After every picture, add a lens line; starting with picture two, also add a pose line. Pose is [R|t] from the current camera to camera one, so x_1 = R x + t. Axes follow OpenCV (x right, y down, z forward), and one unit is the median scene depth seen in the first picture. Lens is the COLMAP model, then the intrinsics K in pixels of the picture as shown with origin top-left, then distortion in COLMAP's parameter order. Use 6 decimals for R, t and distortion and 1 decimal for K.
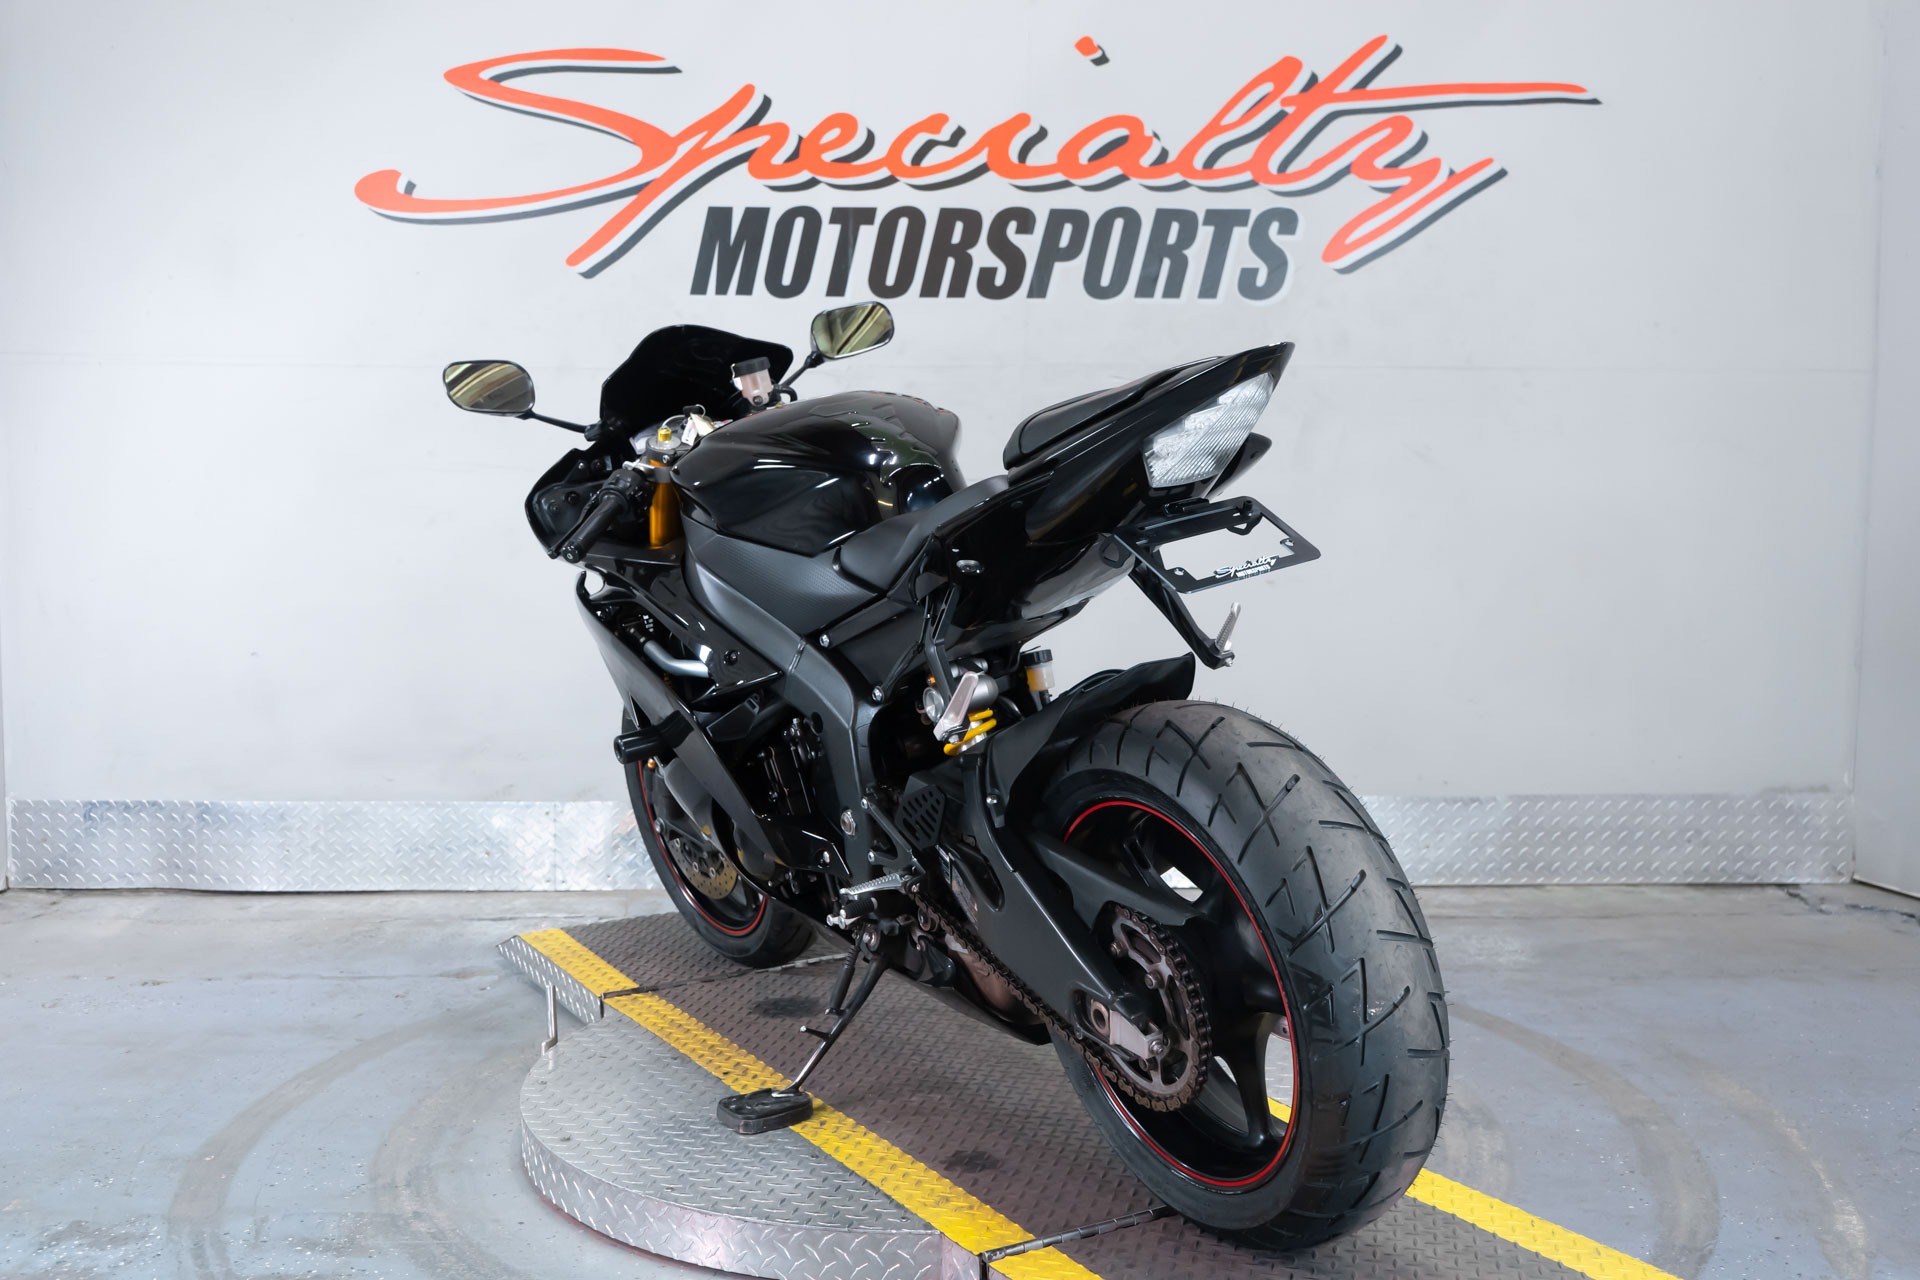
lens RADIAL K [[1942.4, 0, 960.0], [0, 1942.4, 640.0], [0, 0, 1]] dist [0.005581, 0.017928]
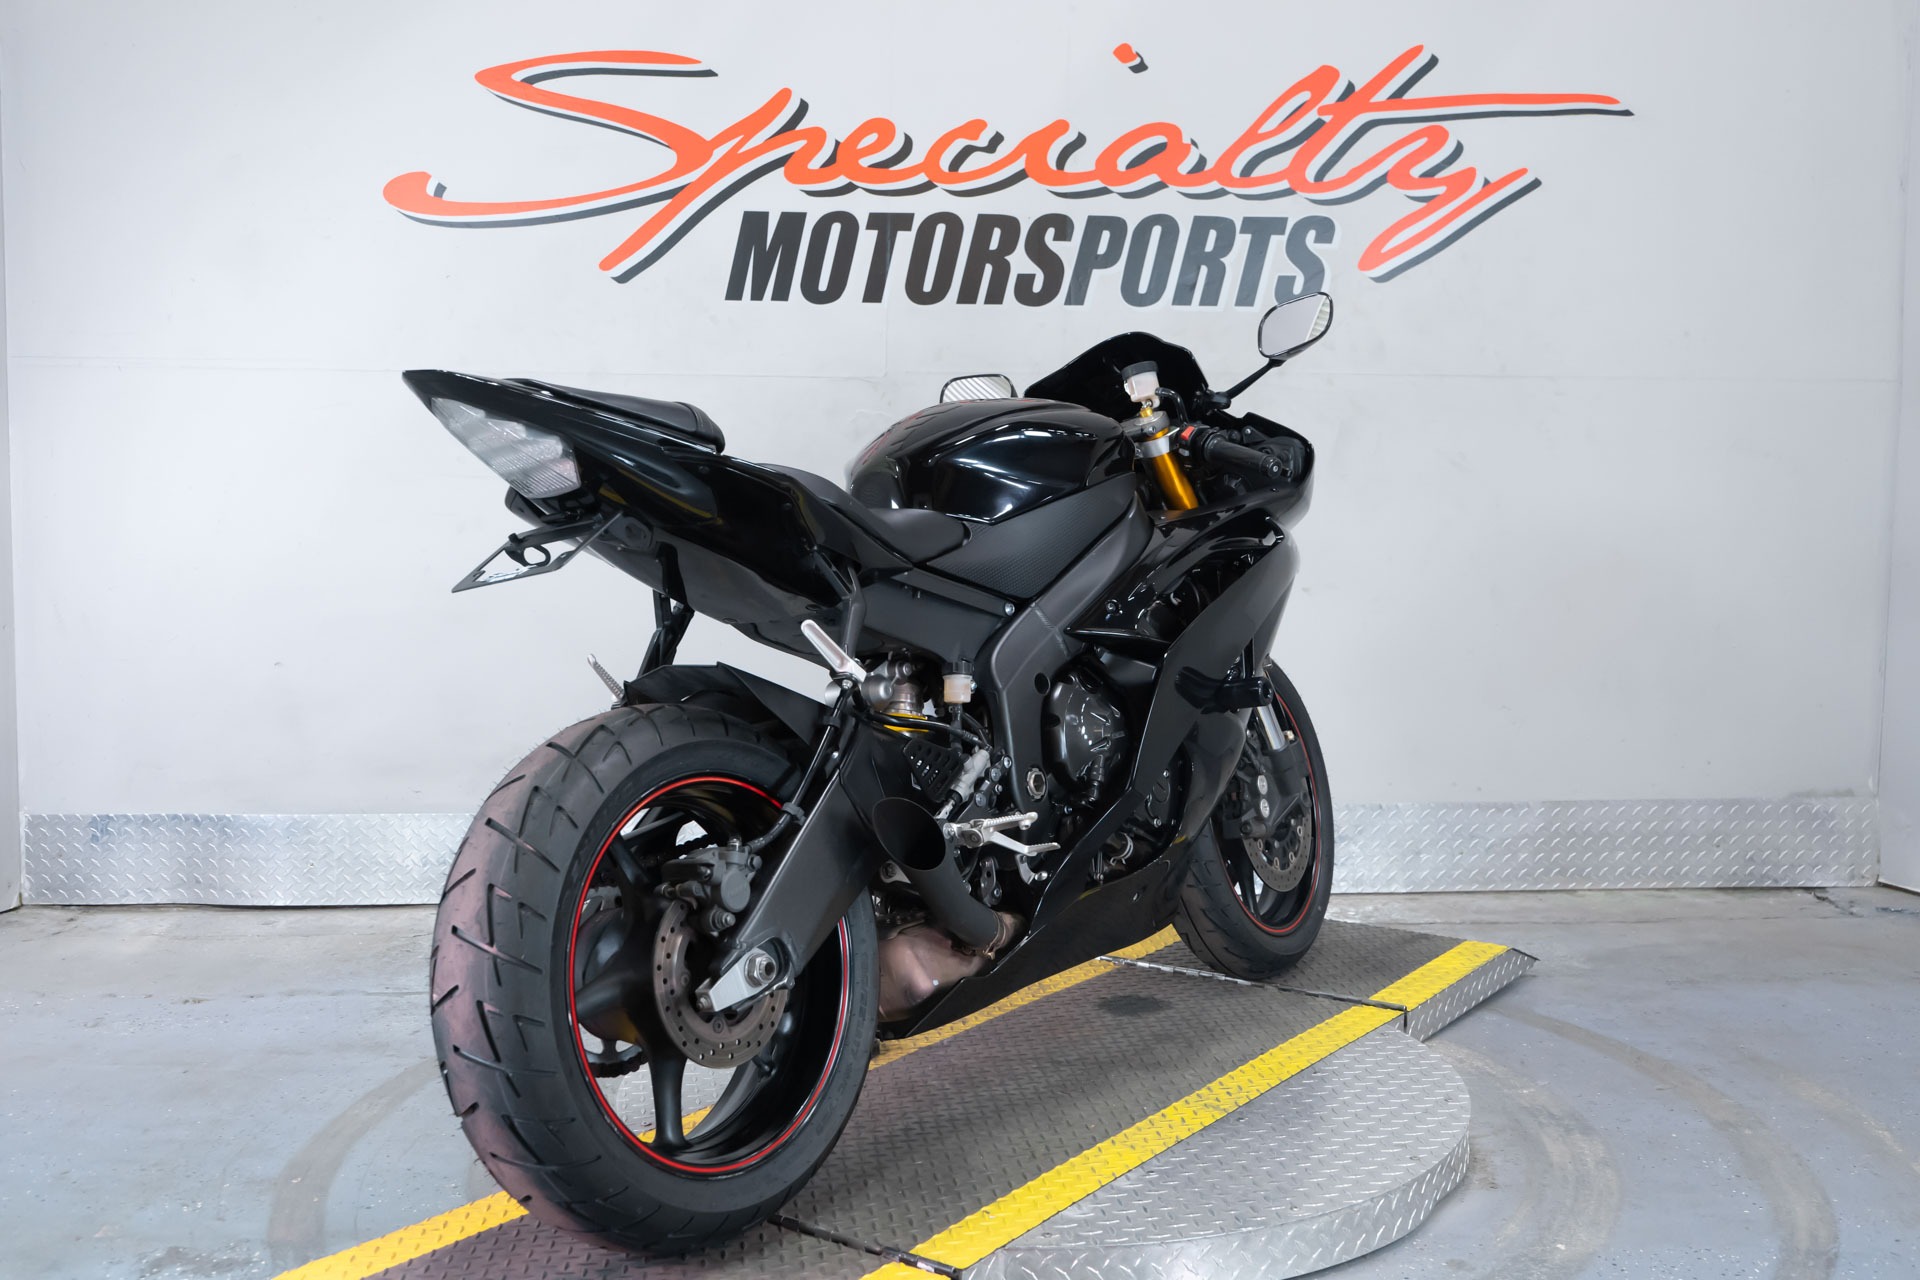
lens RADIAL K [[1942.4, 0, 960.0], [0, 1942.4, 640.0], [0, 0, 1]] dist [0.005581, 0.017928]
pose [[0.999231, -0.002157, 0.039145, -0.058802], [0.002318, 0.999989, -0.004079, -0.000130], [-0.039136, 0.004167, 0.999225, 0.006595]]
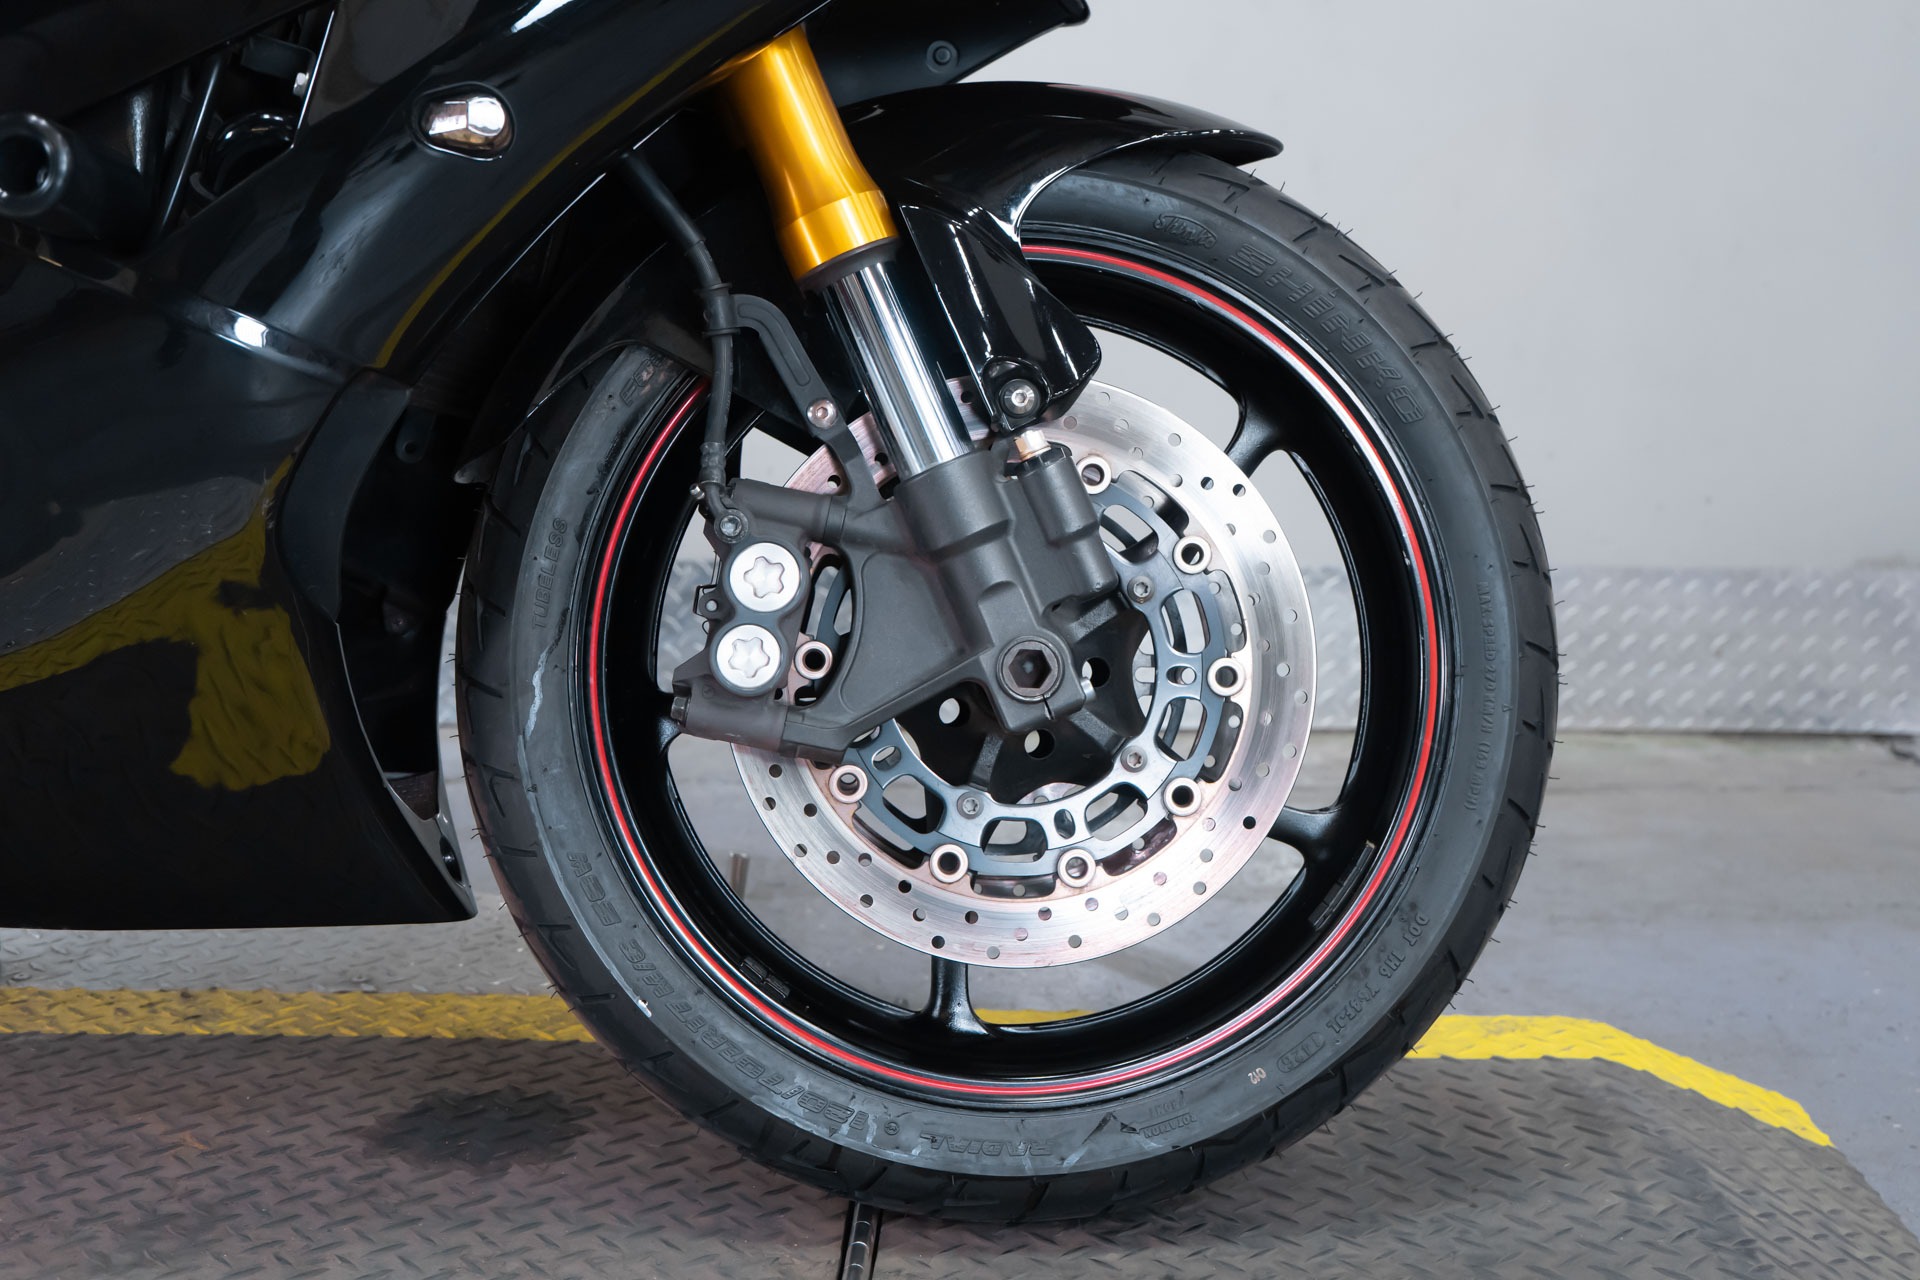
lens RADIAL K [[2270.0, 0, 926.5], [0, 2270.0, 638.6], [0, 0, 1]] dist [-0.003823, 0.000504]
pose [[0.999573, 0.015337, 0.024883, 0.139347], [-0.017383, 0.996296, 0.084219, 0.050287], [-0.023499, -0.084615, 0.996137, 0.378125]]
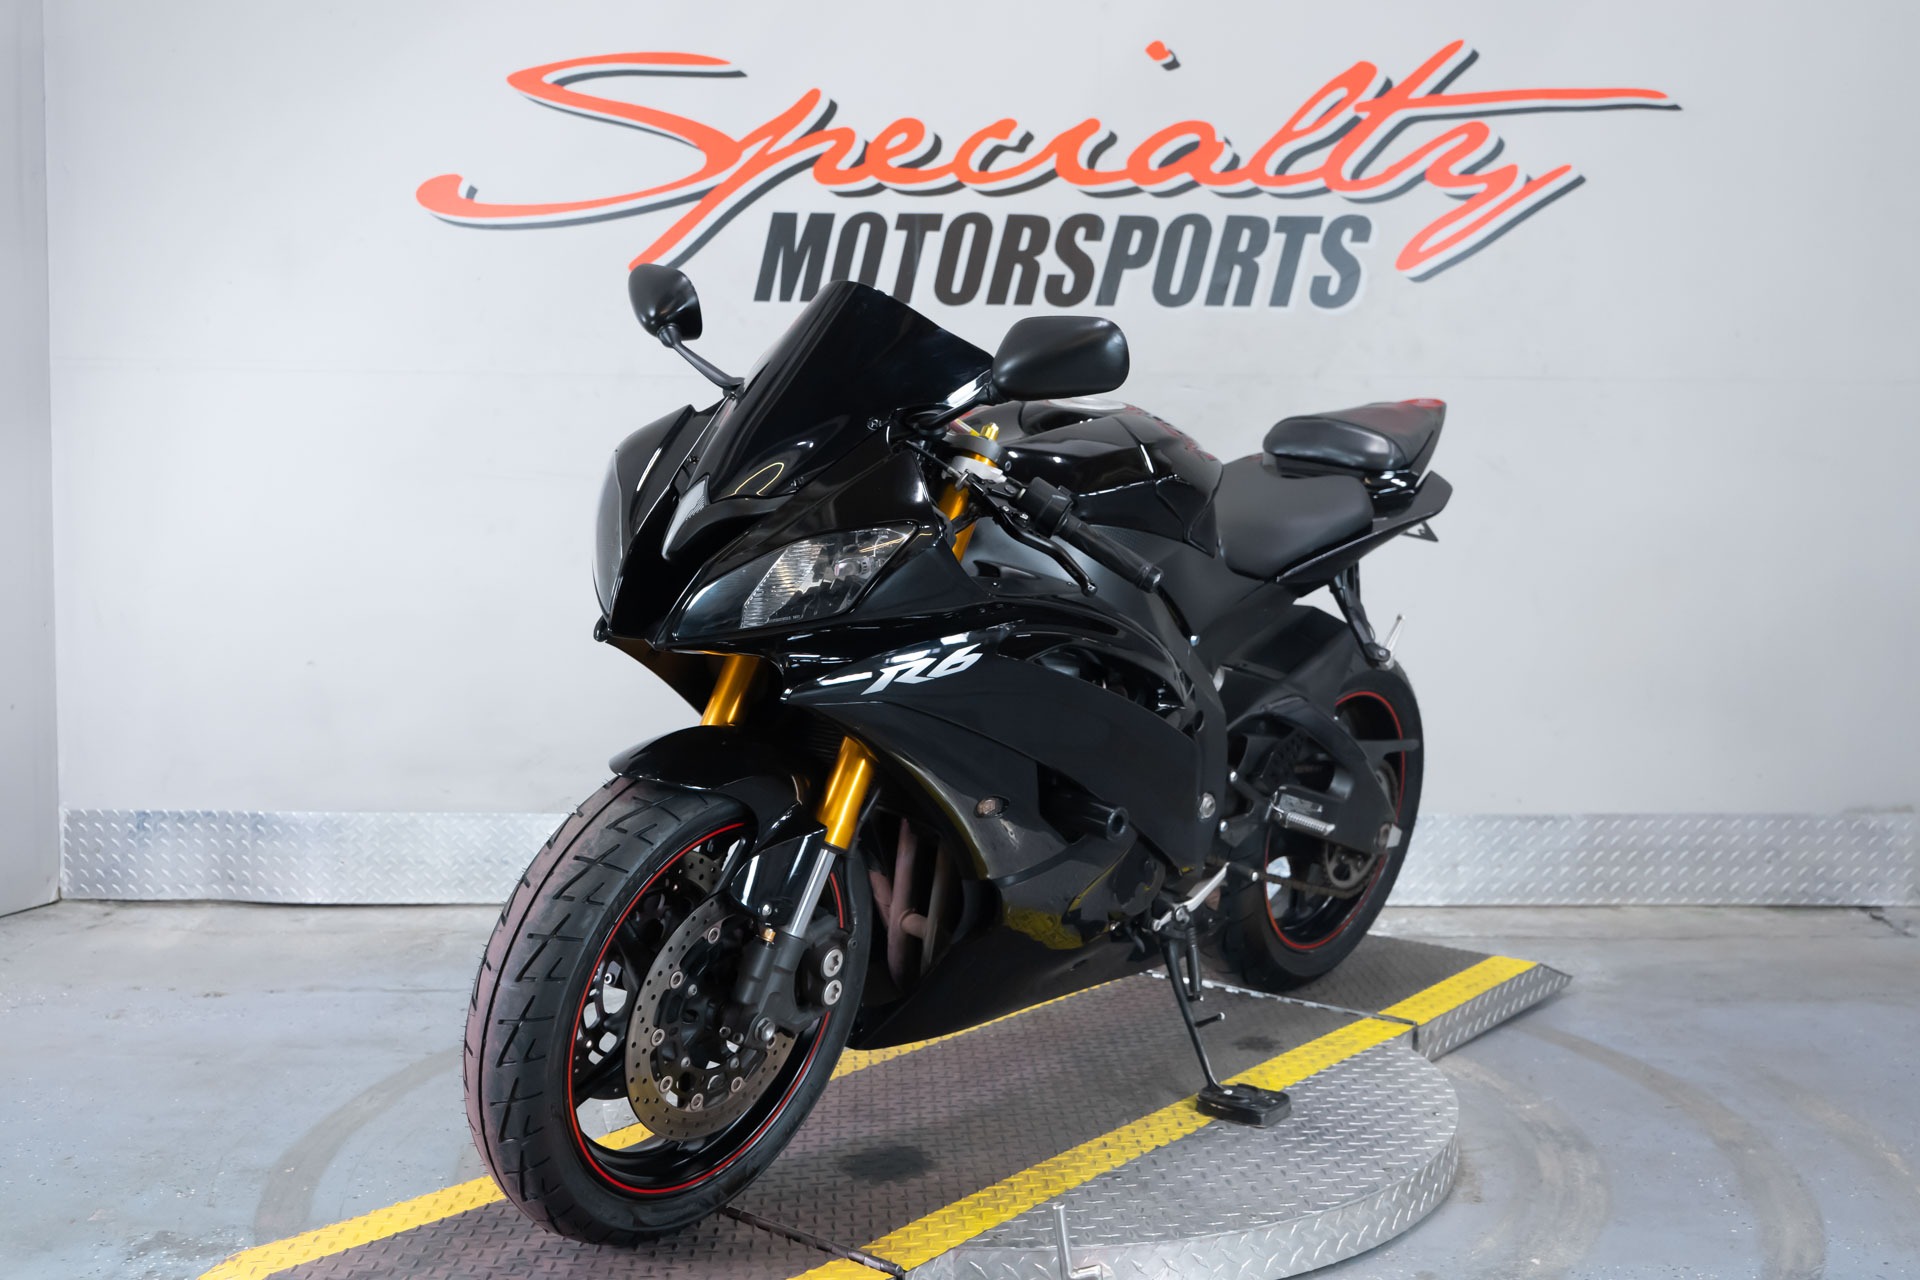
lens RADIAL K [[1992.1, 0, 960.0], [0, 1992.1, 640.0], [0, 0, 1]] dist [0.008643, 0.016828]
pose [[0.999921, 0.004980, -0.011520, -0.021664], [-0.005061, 0.999962, -0.007065, 0.000976], [0.011484, 0.007123, 0.999909, -0.010145]]
